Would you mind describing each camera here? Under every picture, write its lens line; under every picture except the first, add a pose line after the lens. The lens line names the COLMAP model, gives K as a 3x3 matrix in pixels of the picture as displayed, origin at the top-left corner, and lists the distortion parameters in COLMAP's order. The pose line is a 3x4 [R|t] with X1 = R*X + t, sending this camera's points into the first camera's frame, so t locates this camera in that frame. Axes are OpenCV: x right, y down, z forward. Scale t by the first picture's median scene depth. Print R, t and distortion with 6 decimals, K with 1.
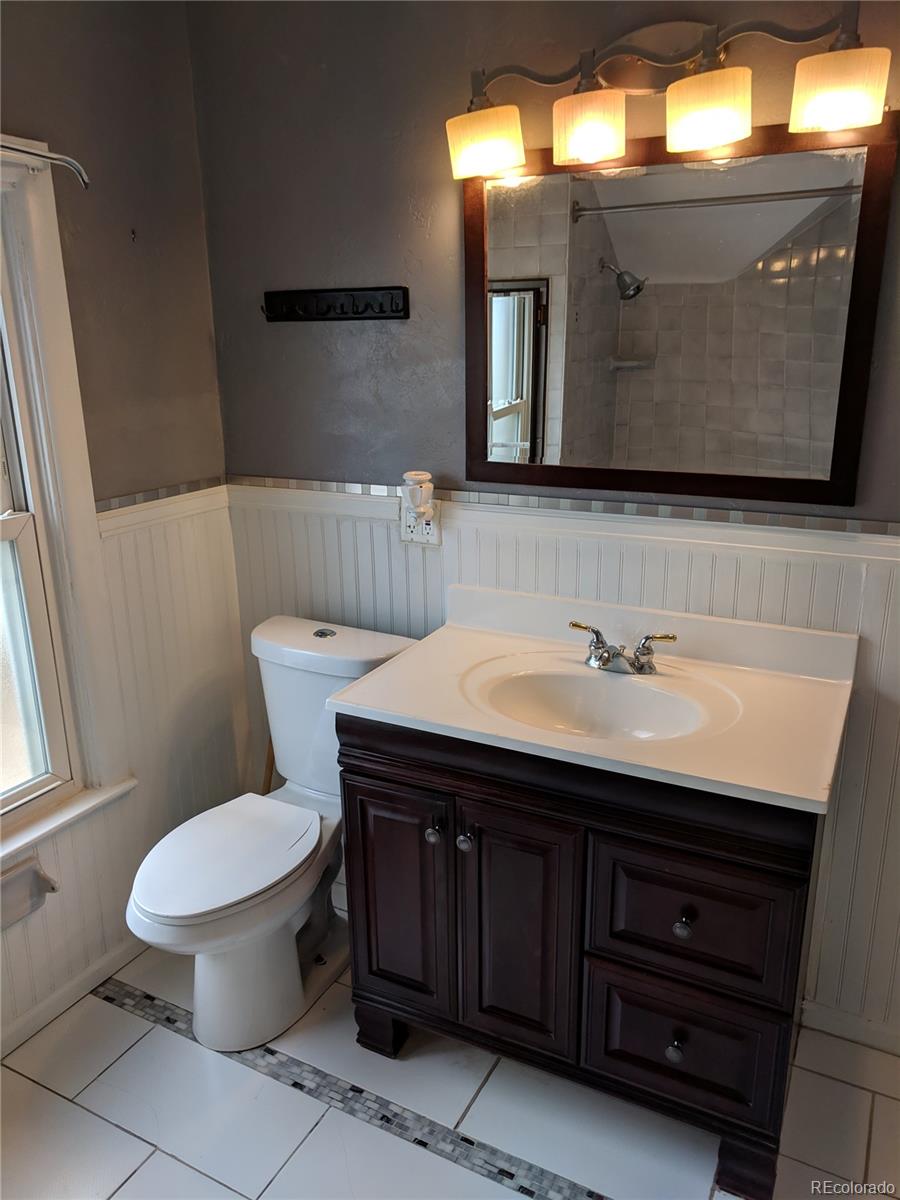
lens RADIAL K [[905.8, 0, 453.9], [0, 905.8, 611.0], [0, 0, 1]] dist [0.007686, 0.002509]
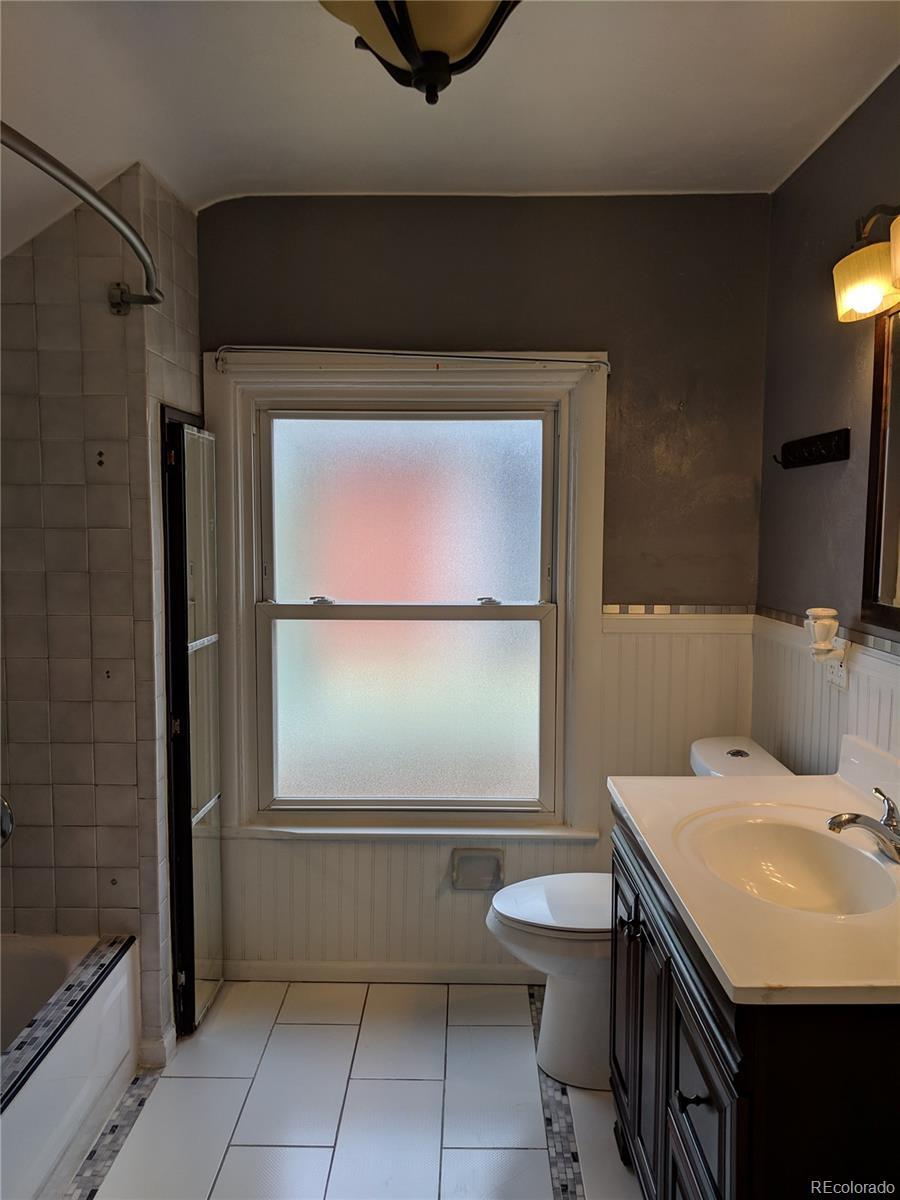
lens RADIAL K [[905.8, 0, 453.9], [0, 905.8, 611.0], [0, 0, 1]] dist [0.007686, 0.002509]
pose [[0.448808, 0.096628, -0.888389, 0.673137], [-0.270683, 0.962133, -0.032099, -0.011376], [0.851647, 0.254878, 0.457968, 0.222146]]
